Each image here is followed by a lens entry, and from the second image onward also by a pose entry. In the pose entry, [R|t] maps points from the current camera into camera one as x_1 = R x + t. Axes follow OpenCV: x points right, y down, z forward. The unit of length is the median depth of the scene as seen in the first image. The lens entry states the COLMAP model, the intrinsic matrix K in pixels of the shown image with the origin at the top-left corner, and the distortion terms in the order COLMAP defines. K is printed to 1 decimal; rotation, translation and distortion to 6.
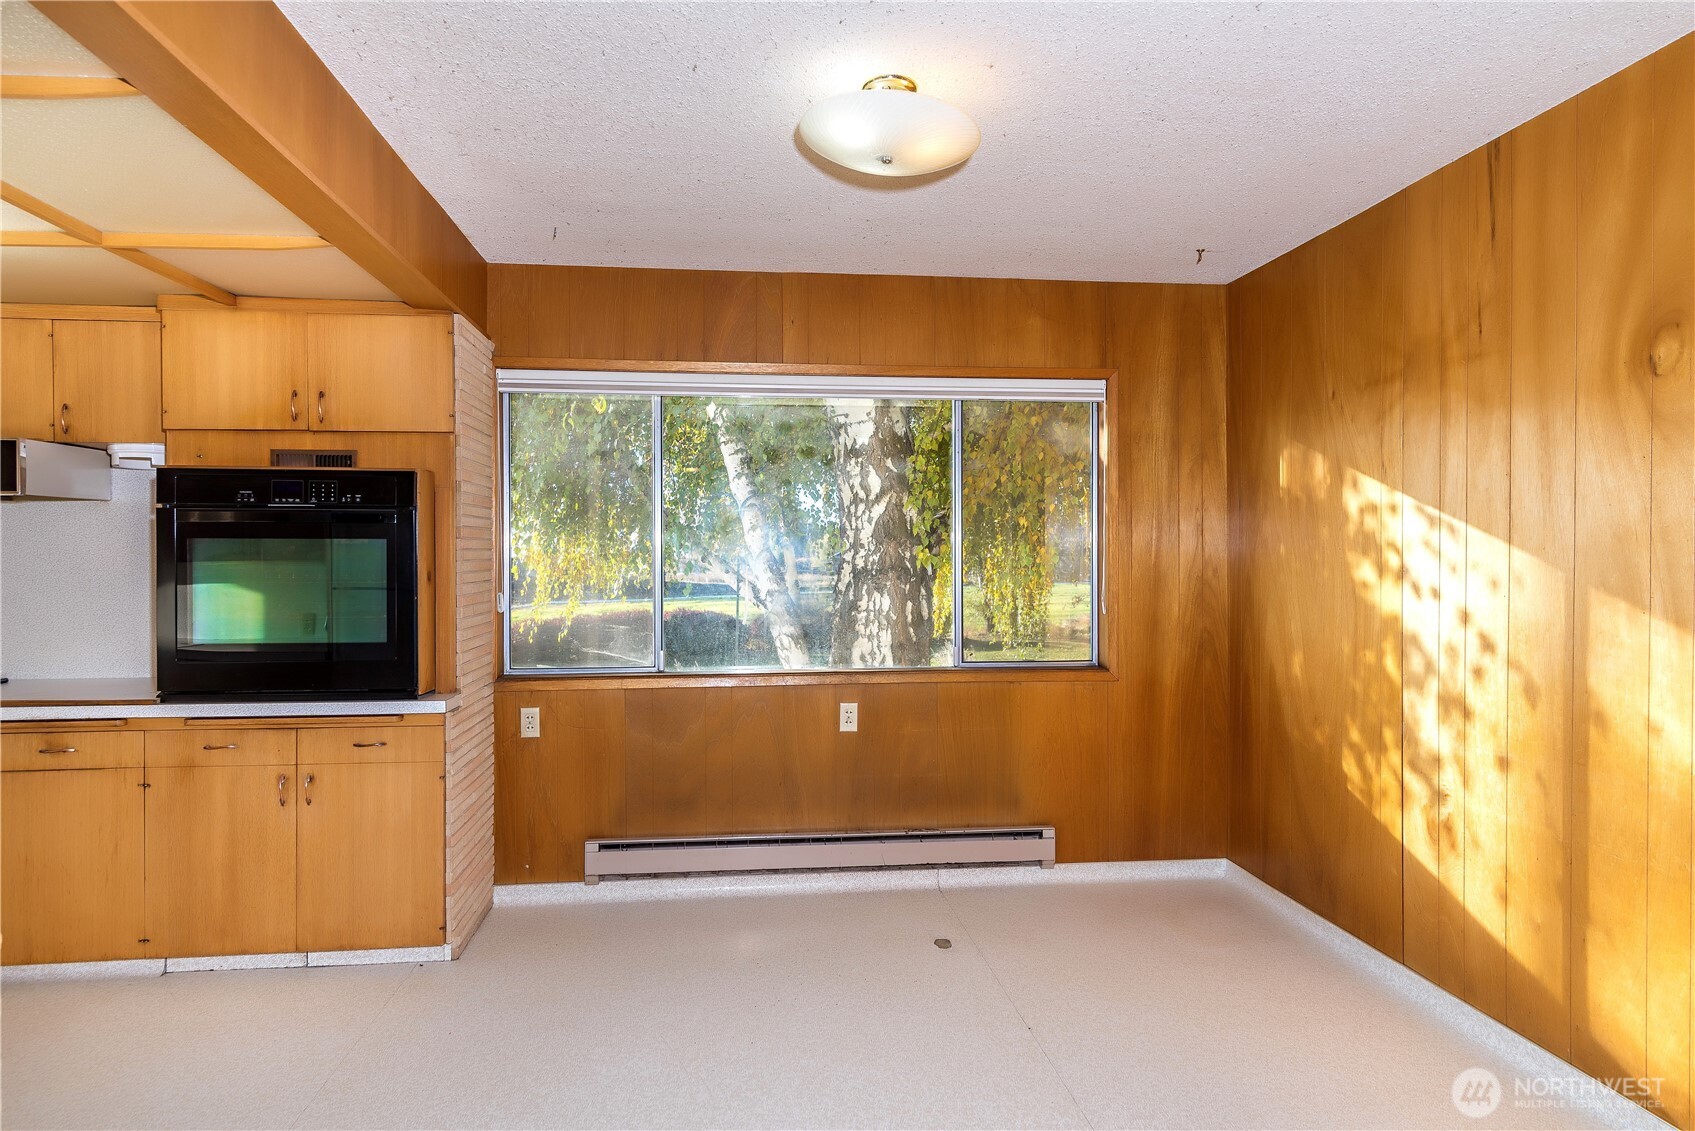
lens RADIAL K [[962.3, 0, 849.6], [0, 962.3, 570.9], [0, 0, 1]] dist [-0.020744, 0.001657]
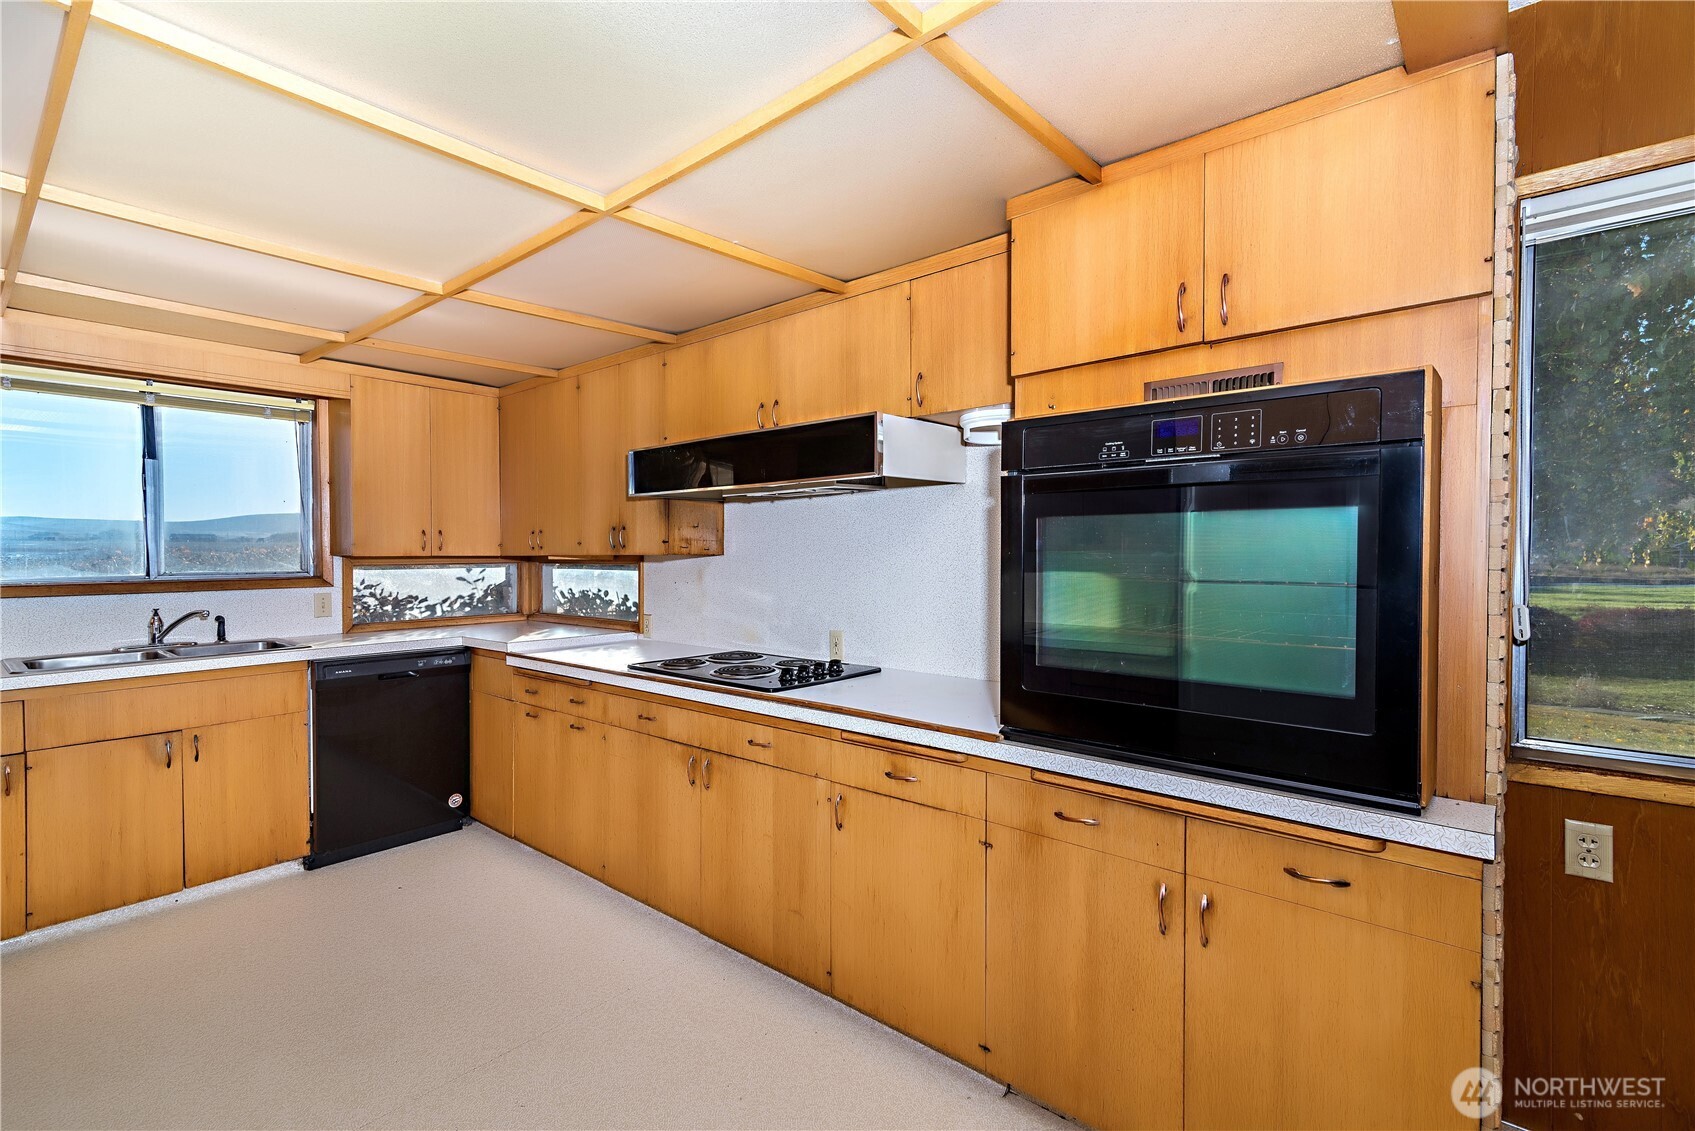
lens RADIAL K [[780.7, 0, 861.9], [0, 780.7, 563.3], [0, 0, 1]] dist [0.047883, -0.000628]
pose [[0.672903, 0.008867, -0.739677, -0.356025], [-0.006801, 0.999960, 0.005800, -0.002167], [0.739699, 0.001128, 0.672937, 0.519089]]
